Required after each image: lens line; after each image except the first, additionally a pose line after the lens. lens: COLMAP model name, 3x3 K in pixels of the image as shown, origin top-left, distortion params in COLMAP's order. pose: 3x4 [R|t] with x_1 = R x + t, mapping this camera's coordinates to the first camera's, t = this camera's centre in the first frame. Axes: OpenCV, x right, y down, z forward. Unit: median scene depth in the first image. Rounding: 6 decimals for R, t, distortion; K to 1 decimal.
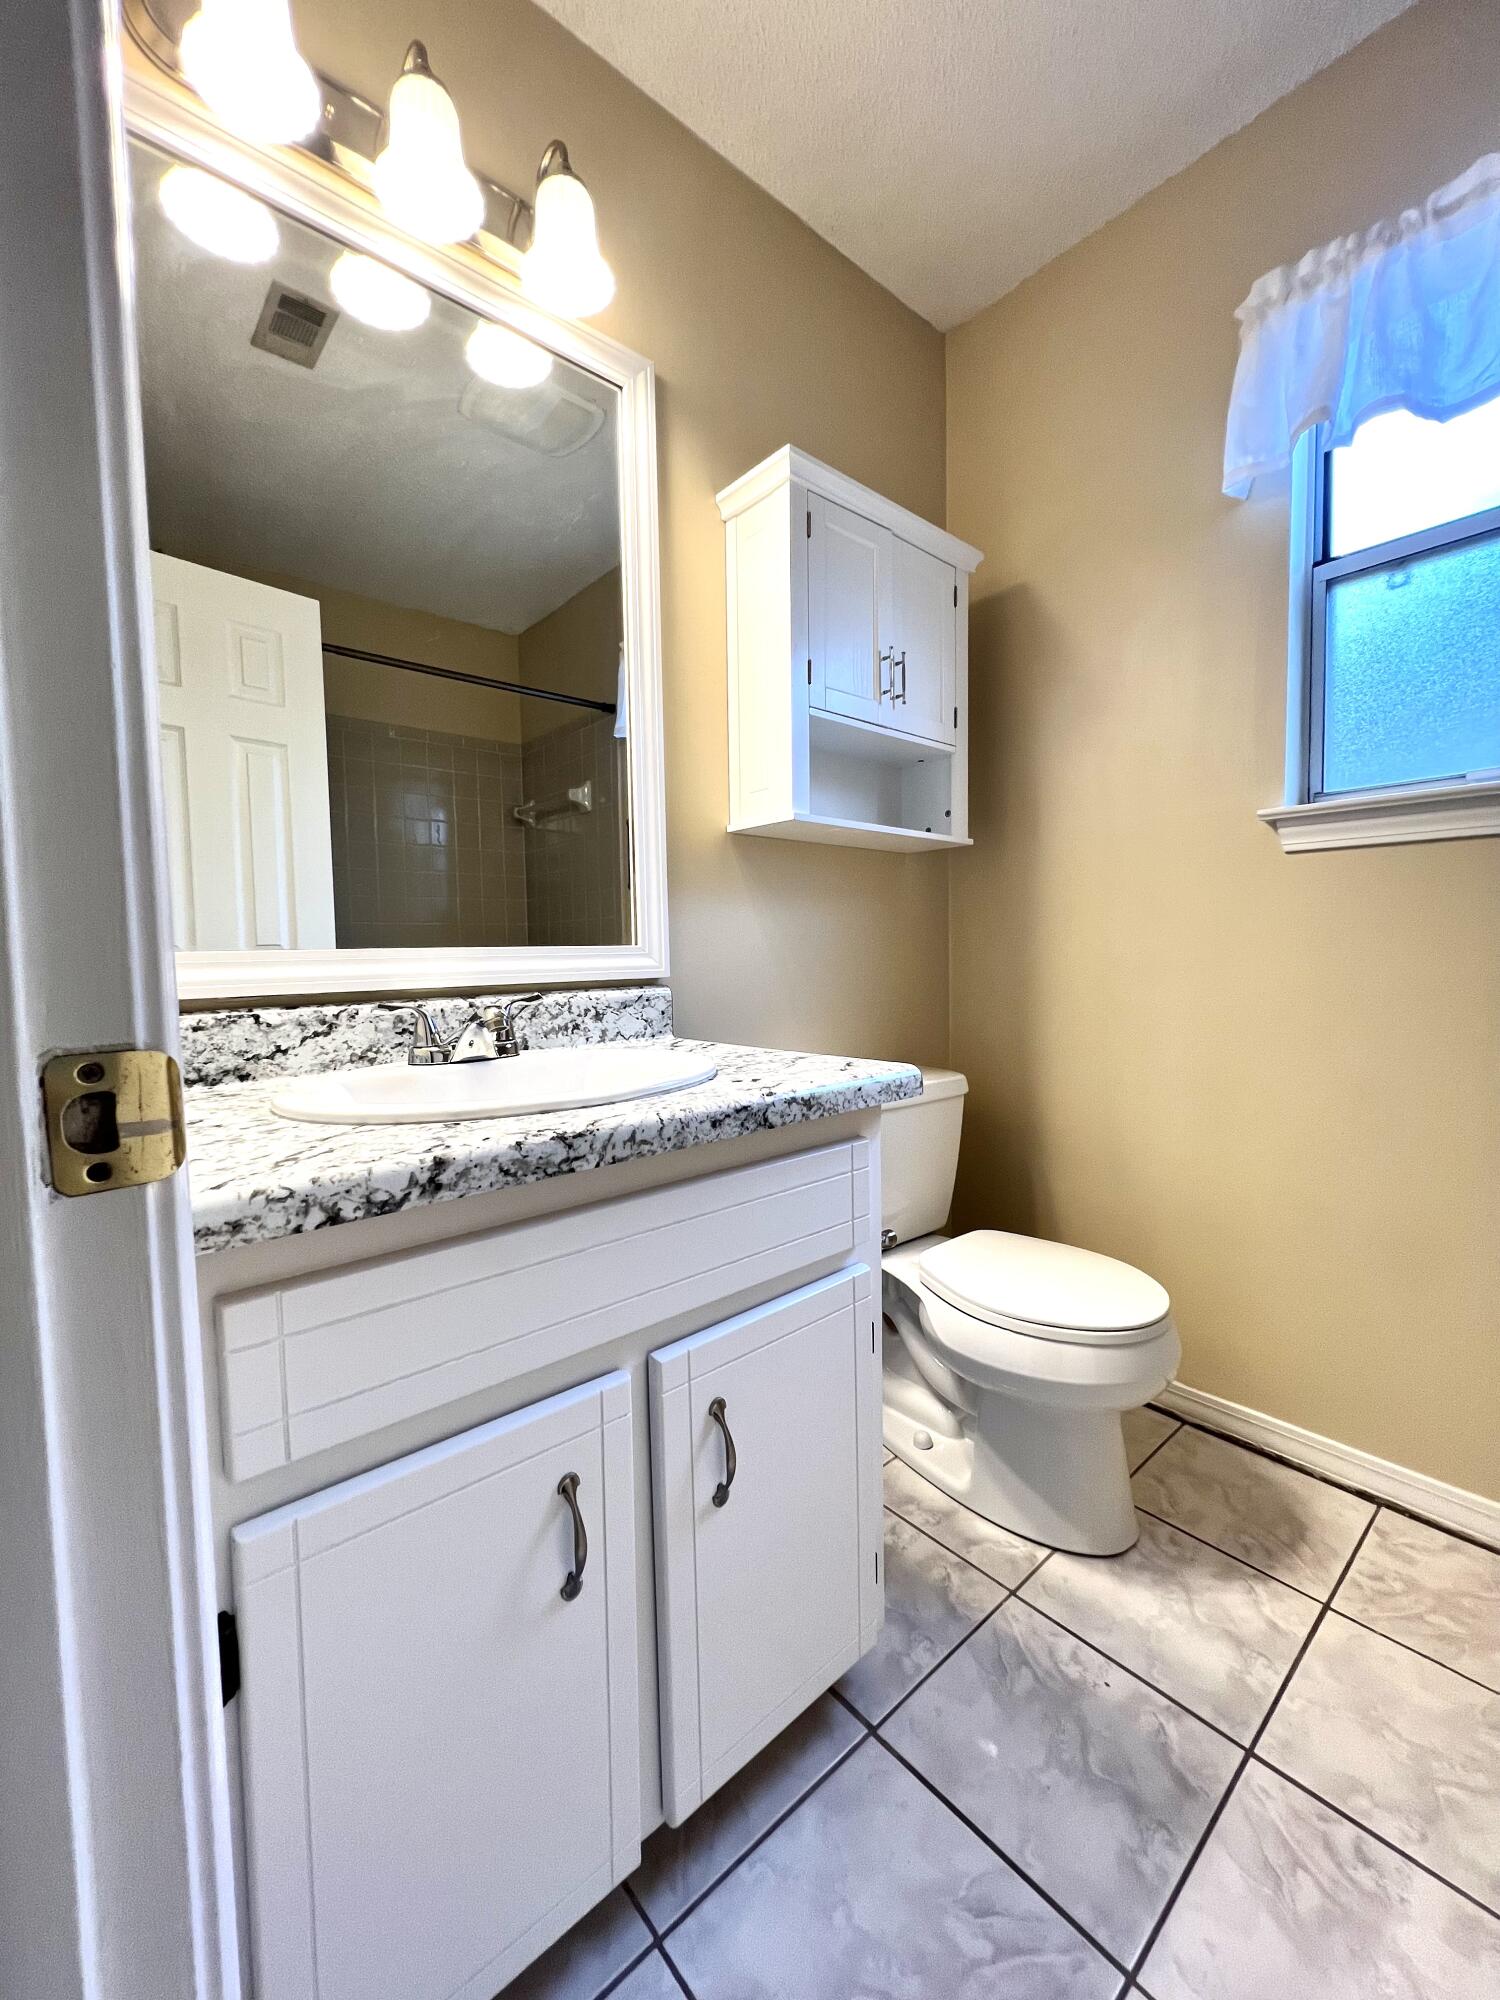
lens RADIAL K [[803.3, 0, 756.2], [0, 803.3, 997.3], [0, 0, 1]] dist [-0.003588, 0.001318]
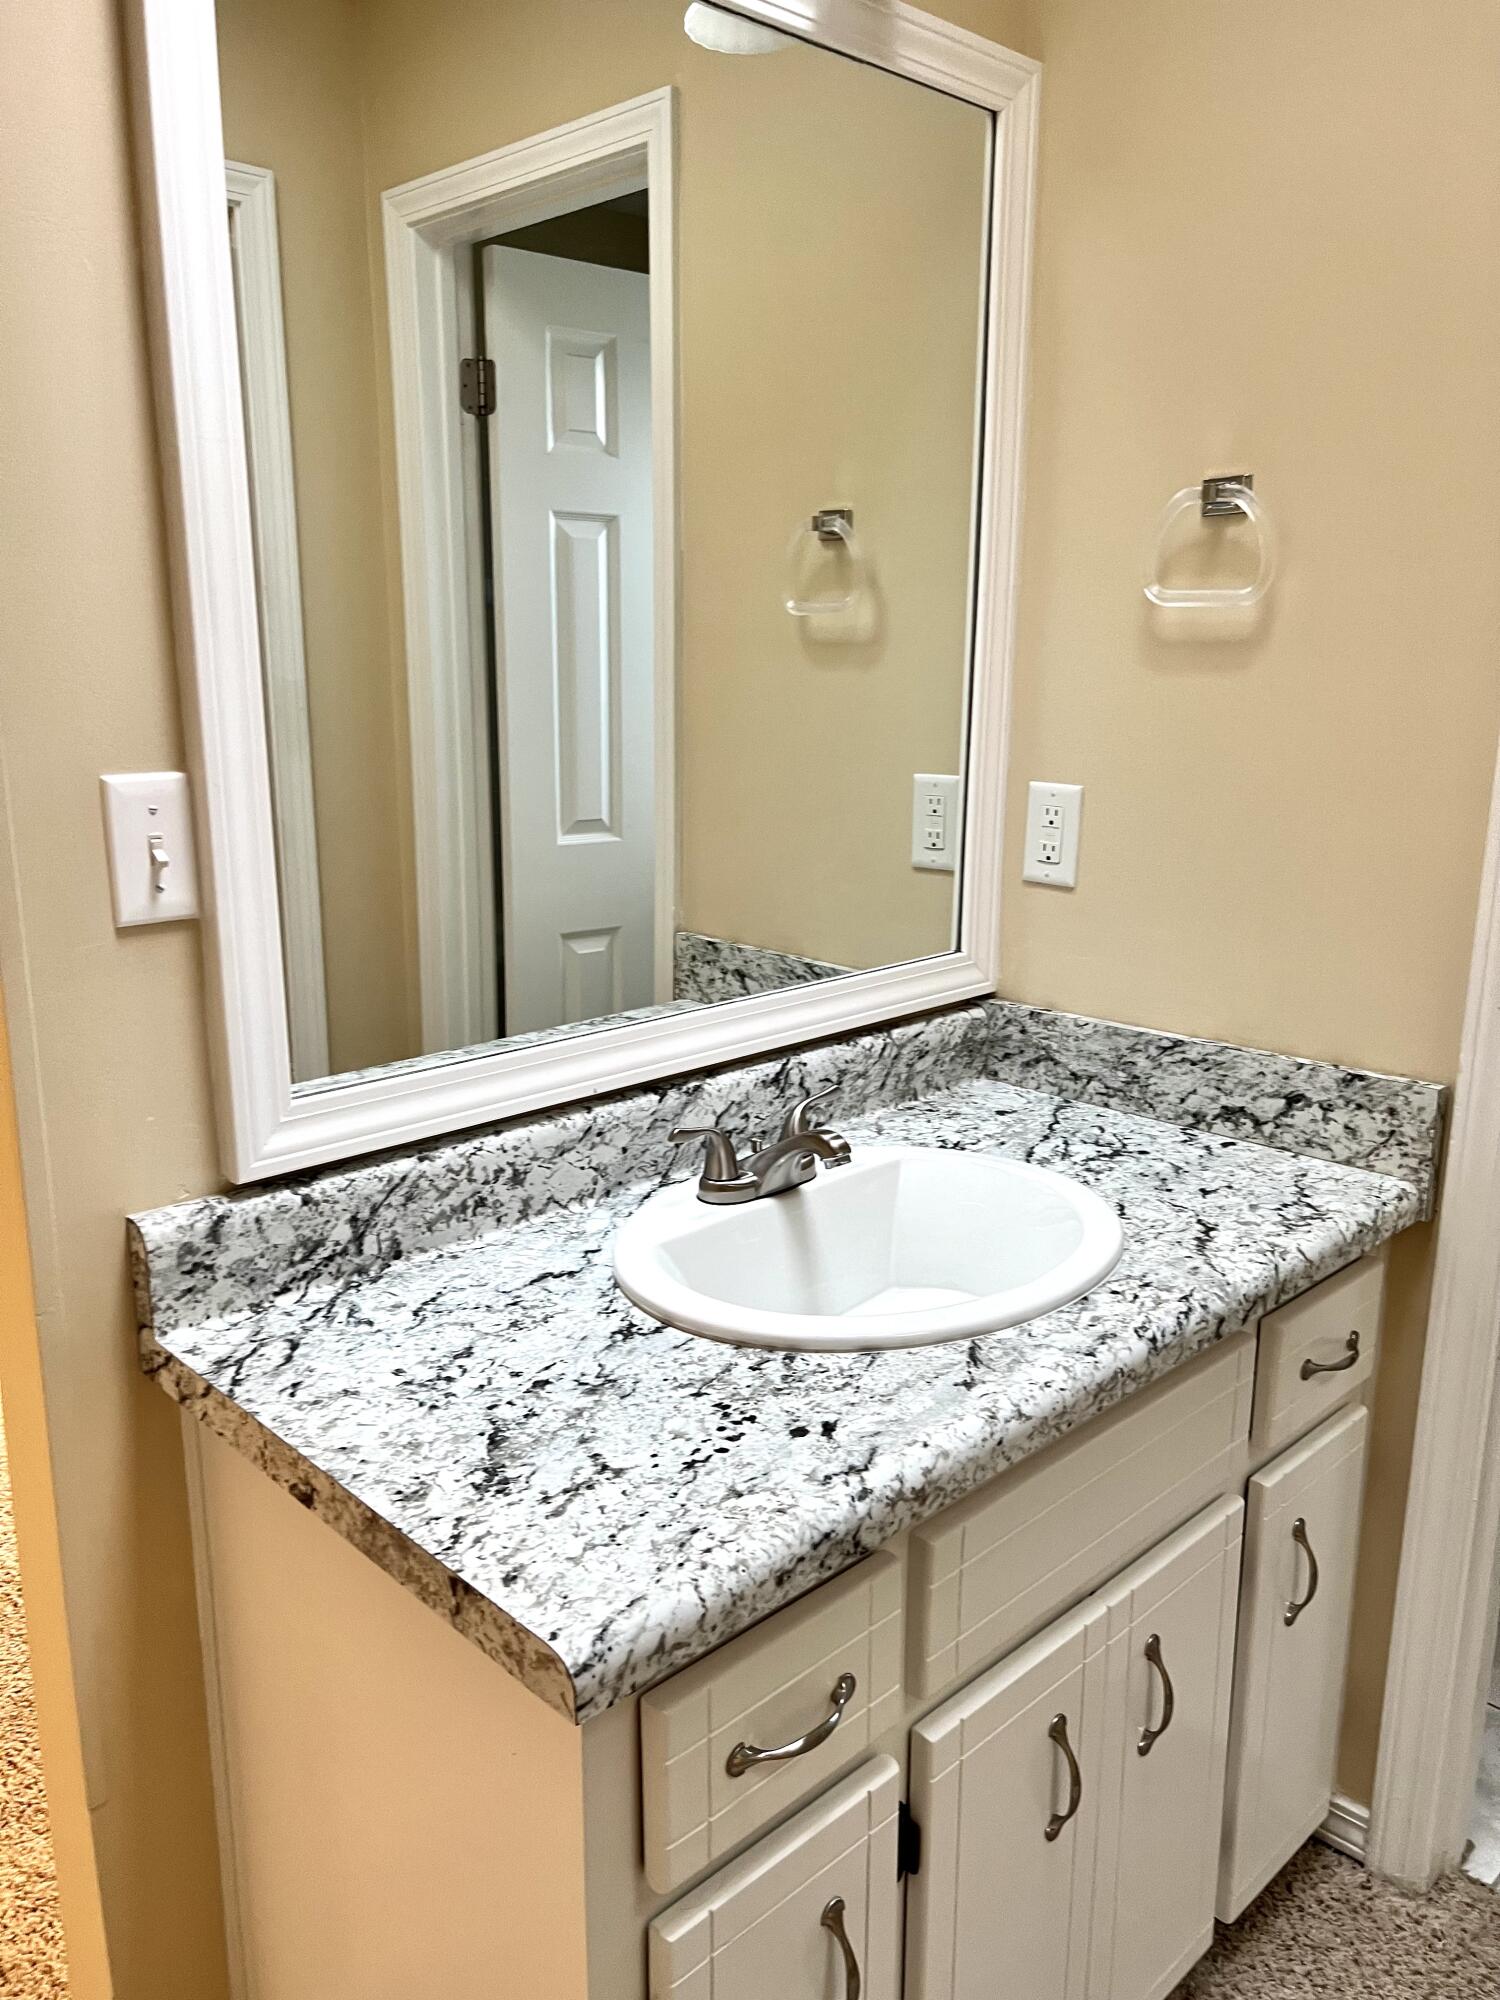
lens RADIAL K [[1511.2, 0, 744.0], [0, 1511.2, 990.1], [0, 0, 1]] dist [0.058079, -0.065724]
pose [[0.998971, 0.020216, 0.040608, -0.086125], [-0.026603, 0.986186, 0.163488, -0.298591], [-0.036742, -0.164400, 0.985709, -0.041204]]
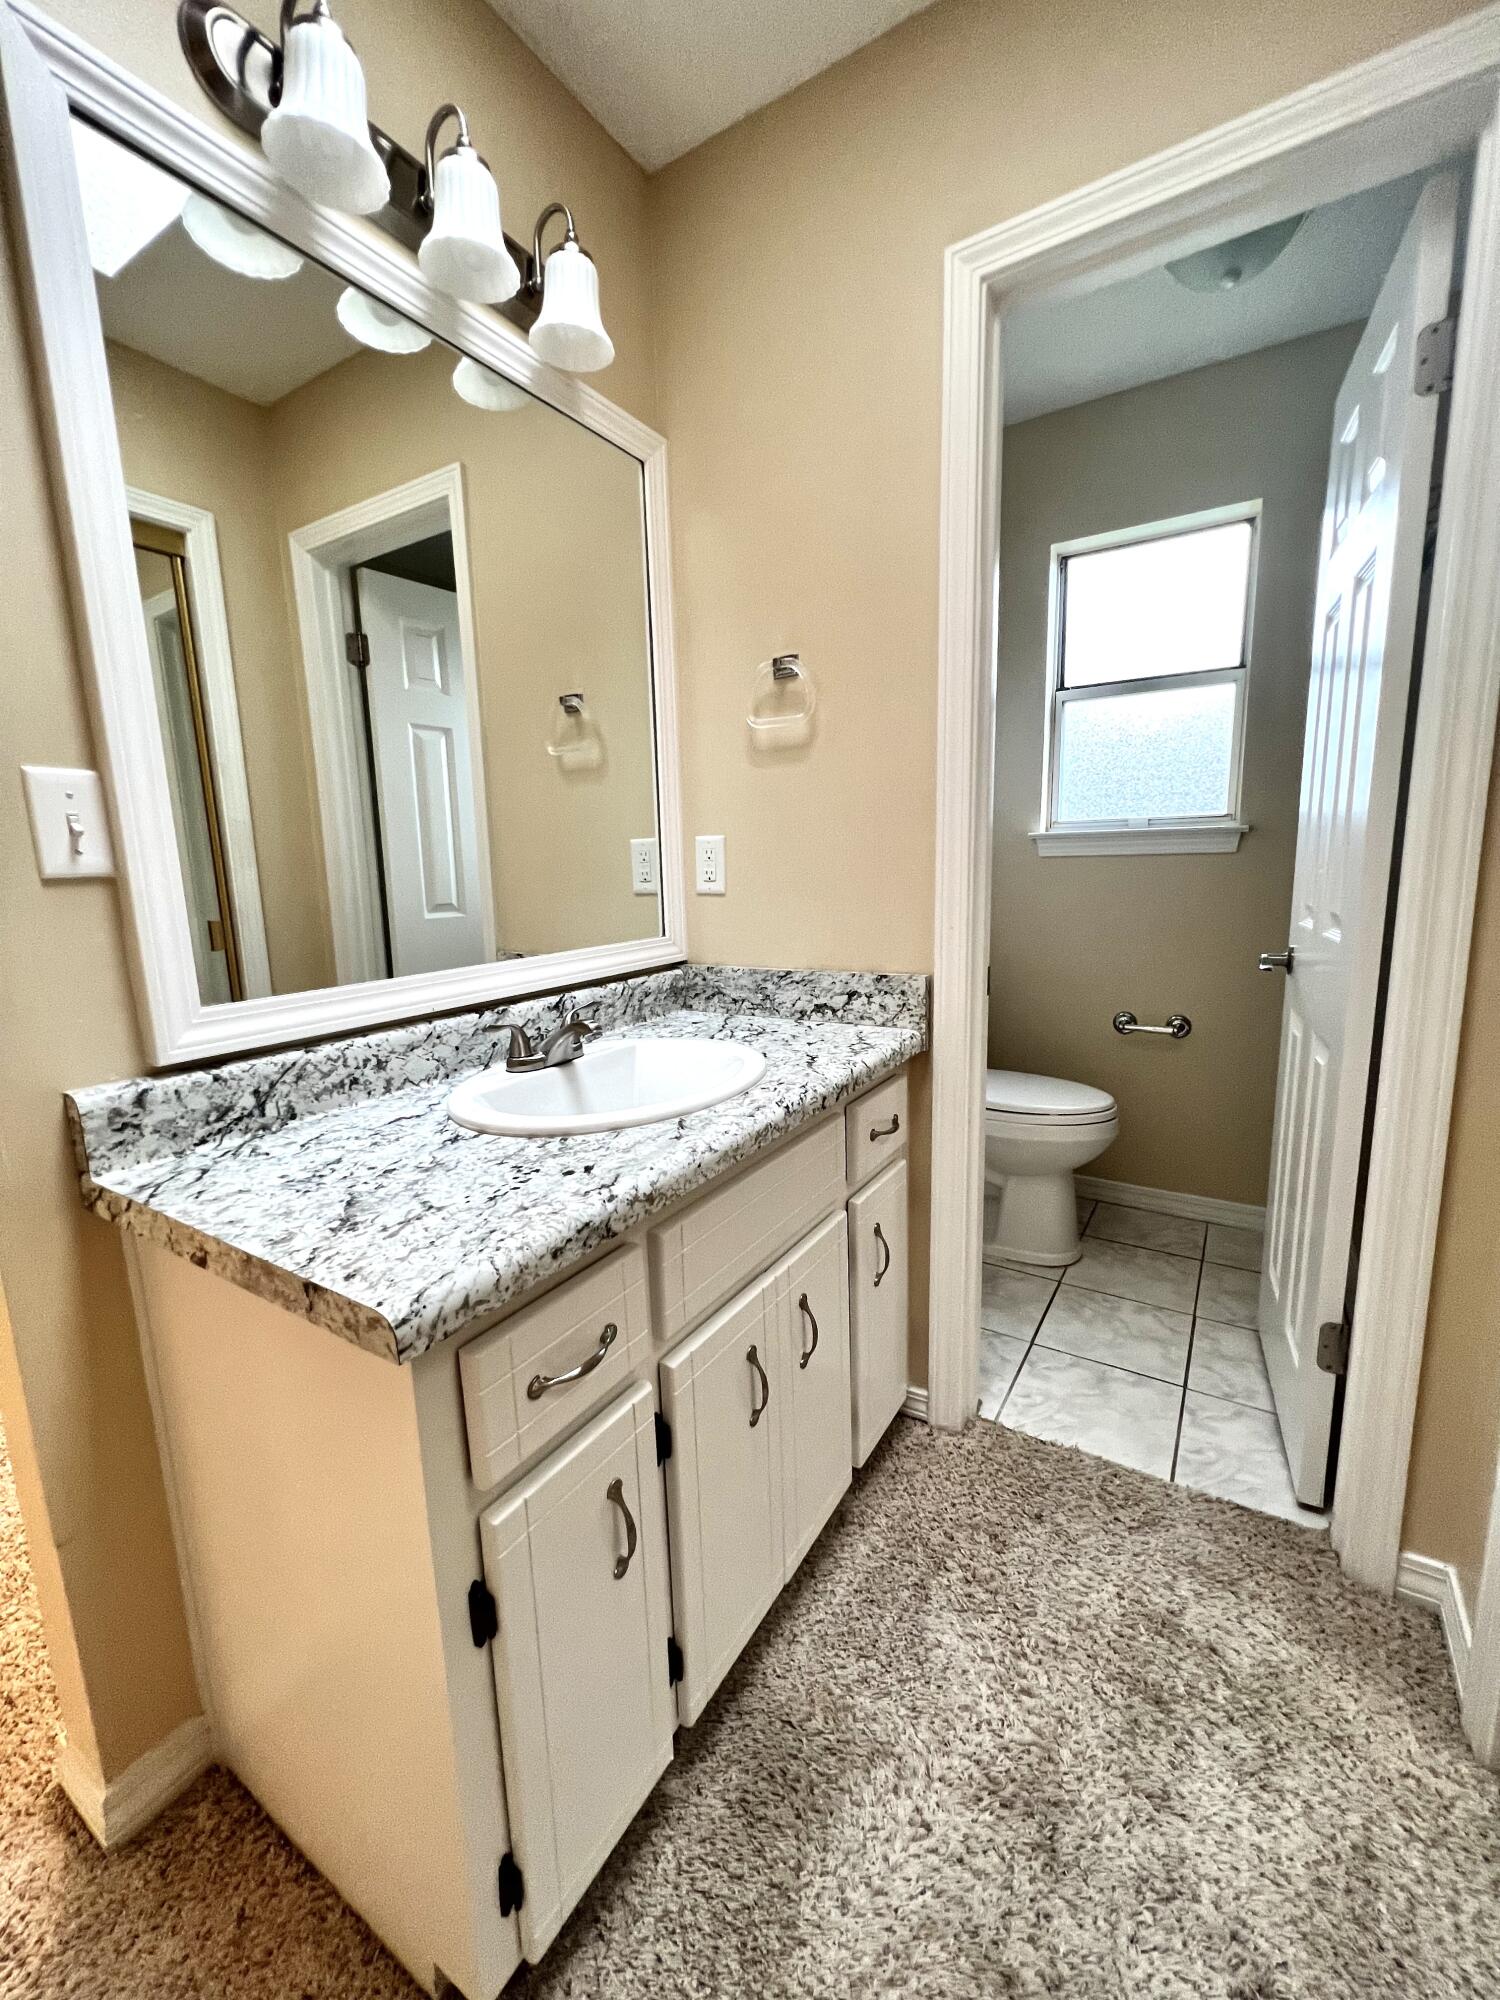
lens RADIAL K [[803.3, 0, 757.1], [0, 803.3, 984.7], [0, 0, 1]] dist [-0.003588, 0.001318]
pose [[0.959756, -0.046955, 0.276881, -0.044293], [0.022289, 0.995549, 0.091568, -0.138377], [-0.279948, -0.081712, 0.956531, 0.066577]]
